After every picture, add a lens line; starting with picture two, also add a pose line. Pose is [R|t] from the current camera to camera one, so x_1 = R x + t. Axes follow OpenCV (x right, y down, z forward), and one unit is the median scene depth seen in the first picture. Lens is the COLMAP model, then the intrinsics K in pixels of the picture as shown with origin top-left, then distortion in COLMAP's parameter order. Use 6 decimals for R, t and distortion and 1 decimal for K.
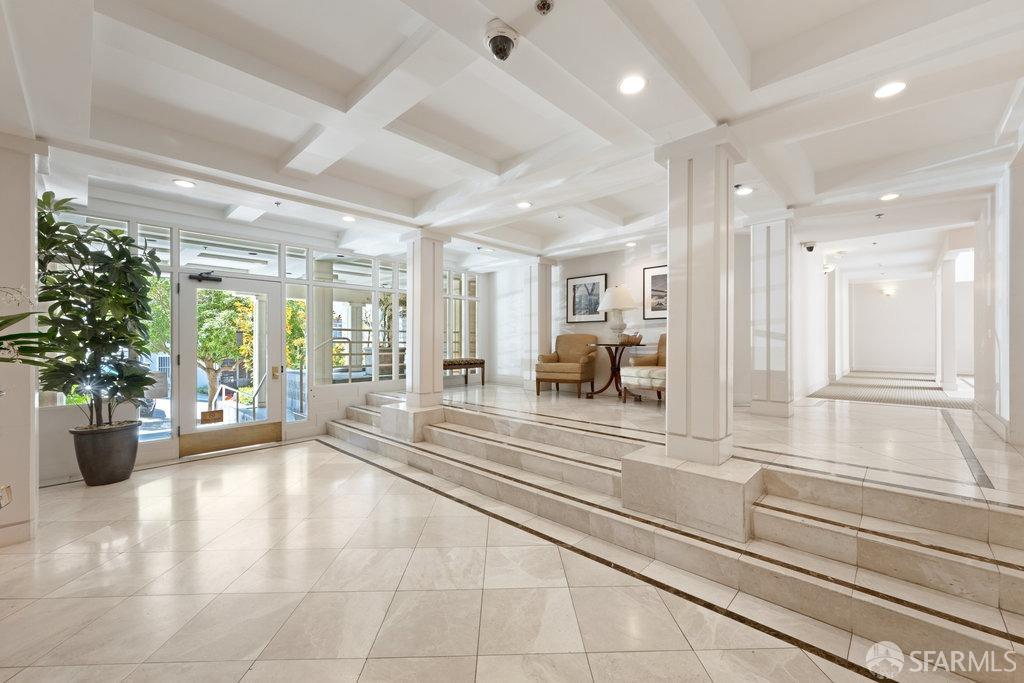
lens RADIAL K [[407.1, 0, 511.4], [0, 407.1, 341.1], [0, 0, 1]] dist [0.002366, 0.000073]
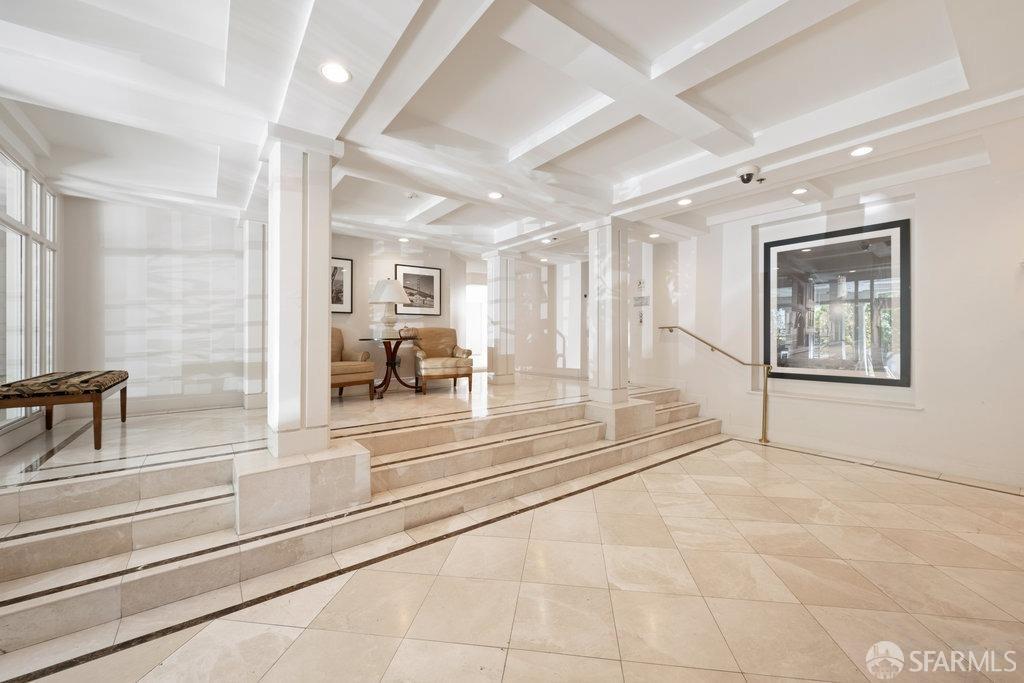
lens RADIAL K [[407.1, 0, 512.1], [0, 407.1, 336.6], [0, 0, 1]] dist [0.002366, 0.000073]
pose [[0.156616, -0.000714, 0.987659, -0.915019], [0.003367, 0.999994, 0.000189, 0.005802], [-0.987654, 0.003296, 0.156617, 0.793462]]
